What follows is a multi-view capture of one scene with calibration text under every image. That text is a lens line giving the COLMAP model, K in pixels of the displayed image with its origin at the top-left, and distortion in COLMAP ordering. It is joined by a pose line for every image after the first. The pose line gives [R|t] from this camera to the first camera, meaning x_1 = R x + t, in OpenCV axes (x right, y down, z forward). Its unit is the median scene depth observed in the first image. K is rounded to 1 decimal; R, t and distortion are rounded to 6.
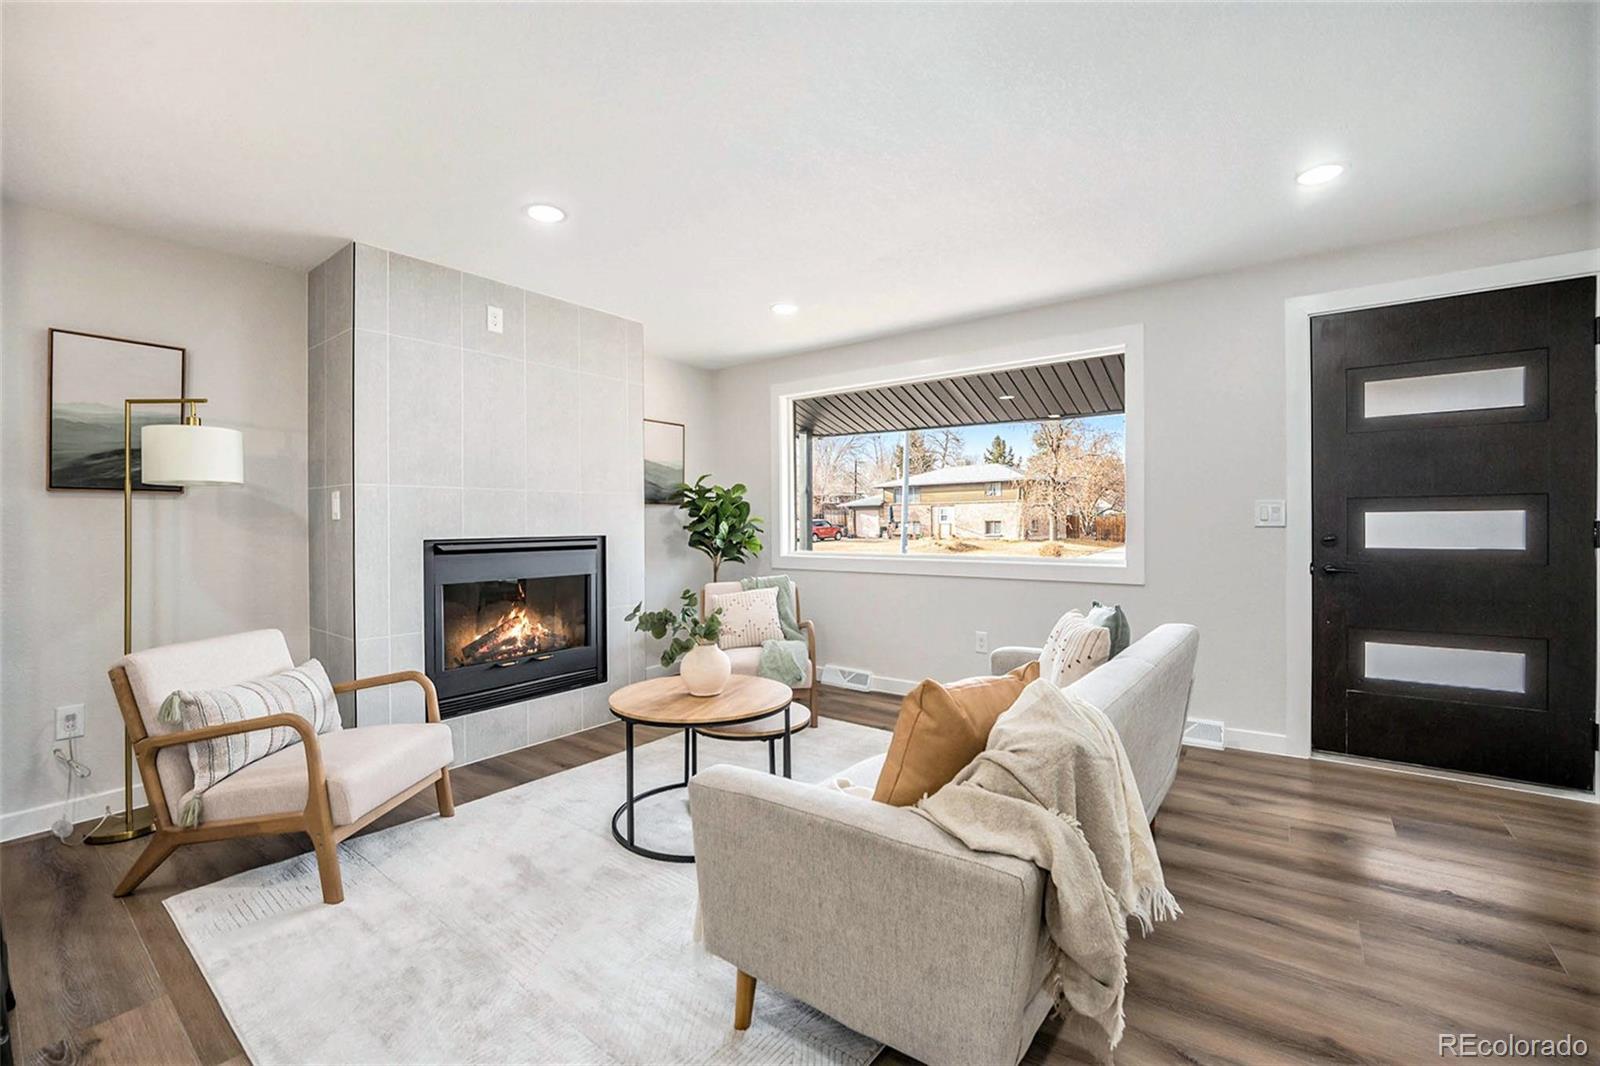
lens RADIAL K [[671.2, 0, 797.0], [0, 671.2, 541.6], [0, 0, 1]] dist [-0.023074, 0.000453]
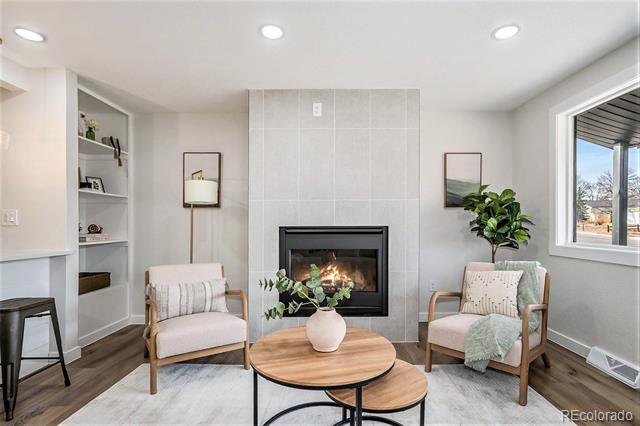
lens RADIAL K [[305.7, 0, 320.4], [0, 305.7, 228.1], [0, 0, 1]] dist [0.020925, -0.020212]
pose [[0.608270, 0.014483, -0.793598, 0.219289], [-0.024808, 0.999692, -0.000771, 0.000563], [0.793343, 0.020157, 0.608441, 0.441609]]
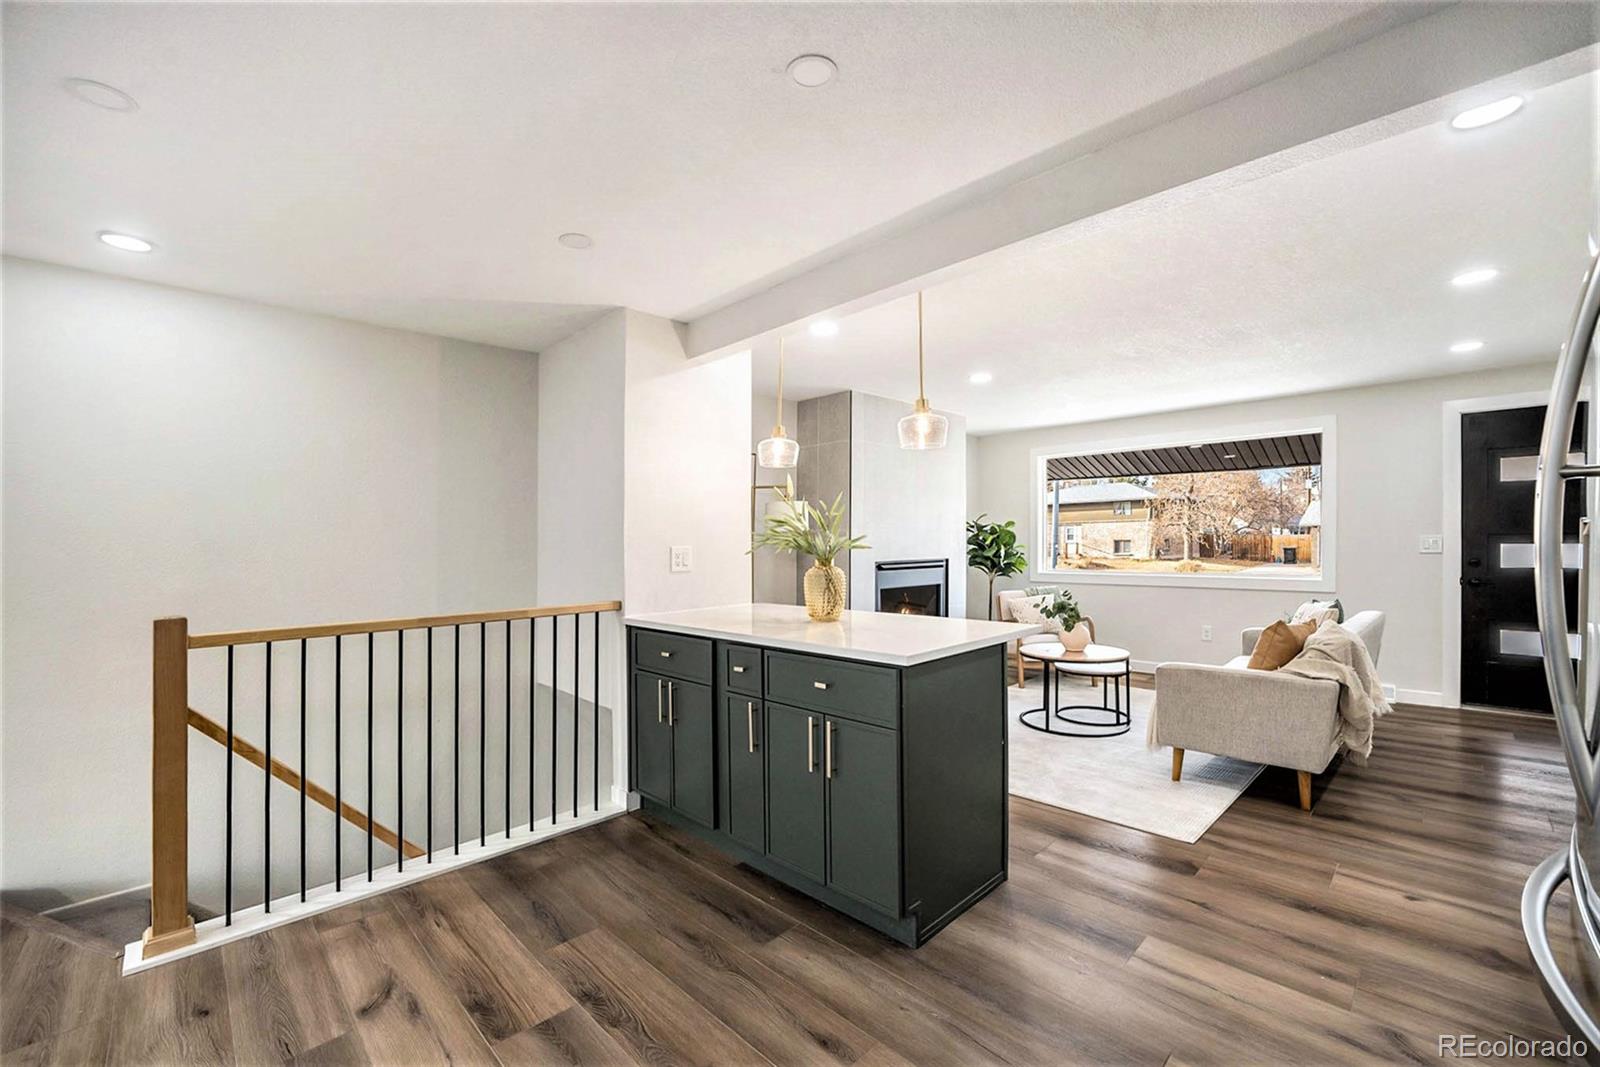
lens RADIAL K [[680.4, 0, 801.1], [0, 680.4, 558.4], [0, 0, 1]] dist [-0.022369, 0.000362]
pose [[0.990784, -0.000139, -0.135453, -0.434391], [-0.000255, 0.999996, -0.002892, -0.005185], [0.135453, 0.002900, 0.990780, -0.605874]]
